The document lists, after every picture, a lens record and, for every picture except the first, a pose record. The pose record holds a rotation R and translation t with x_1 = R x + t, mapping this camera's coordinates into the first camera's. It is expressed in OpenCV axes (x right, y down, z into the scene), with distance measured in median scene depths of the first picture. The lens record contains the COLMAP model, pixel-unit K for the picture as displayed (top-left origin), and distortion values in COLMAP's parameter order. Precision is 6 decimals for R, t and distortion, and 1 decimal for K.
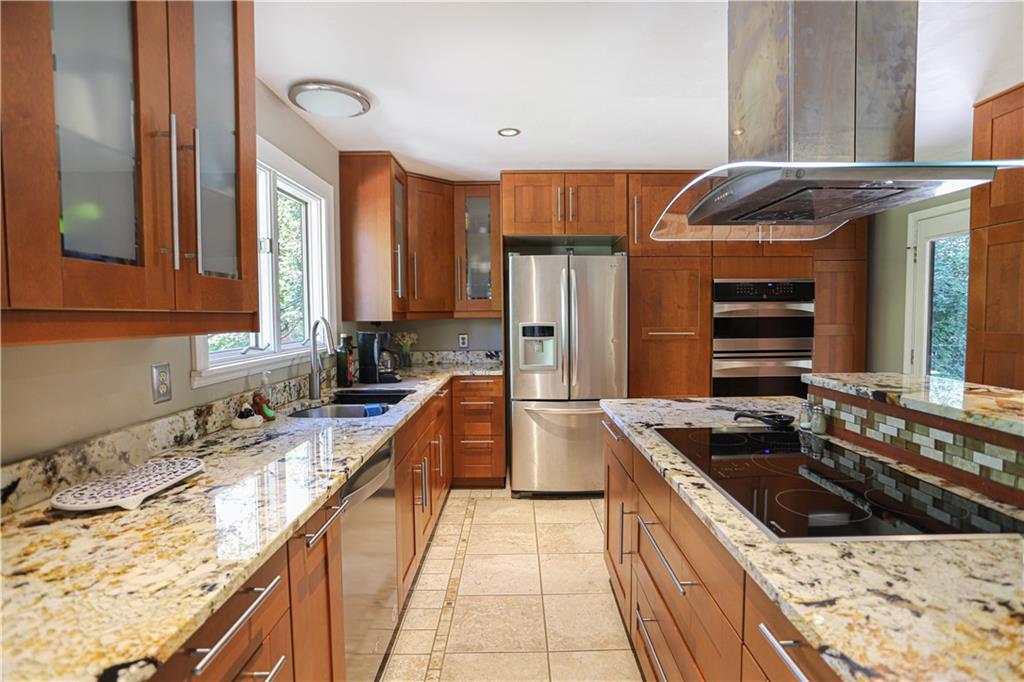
lens RADIAL K [[510.0, 0, 515.9], [0, 510.0, 339.5], [0, 0, 1]] dist [0.004625, 0.000624]
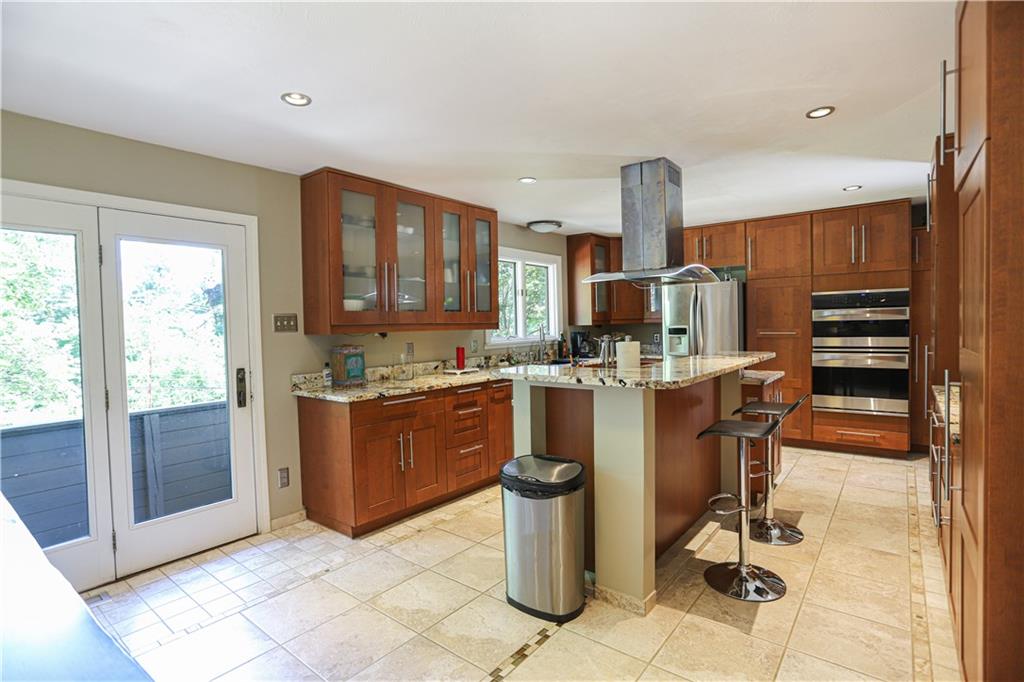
lens RADIAL K [[510.0, 0, 512.3], [0, 510.0, 339.0], [0, 0, 1]] dist [0.004625, 0.000624]
pose [[0.778091, 0.013141, -0.628015, 0.750150], [-0.019712, 0.999800, -0.003503, 0.028322], [0.627843, 0.015105, 0.778194, -0.652577]]
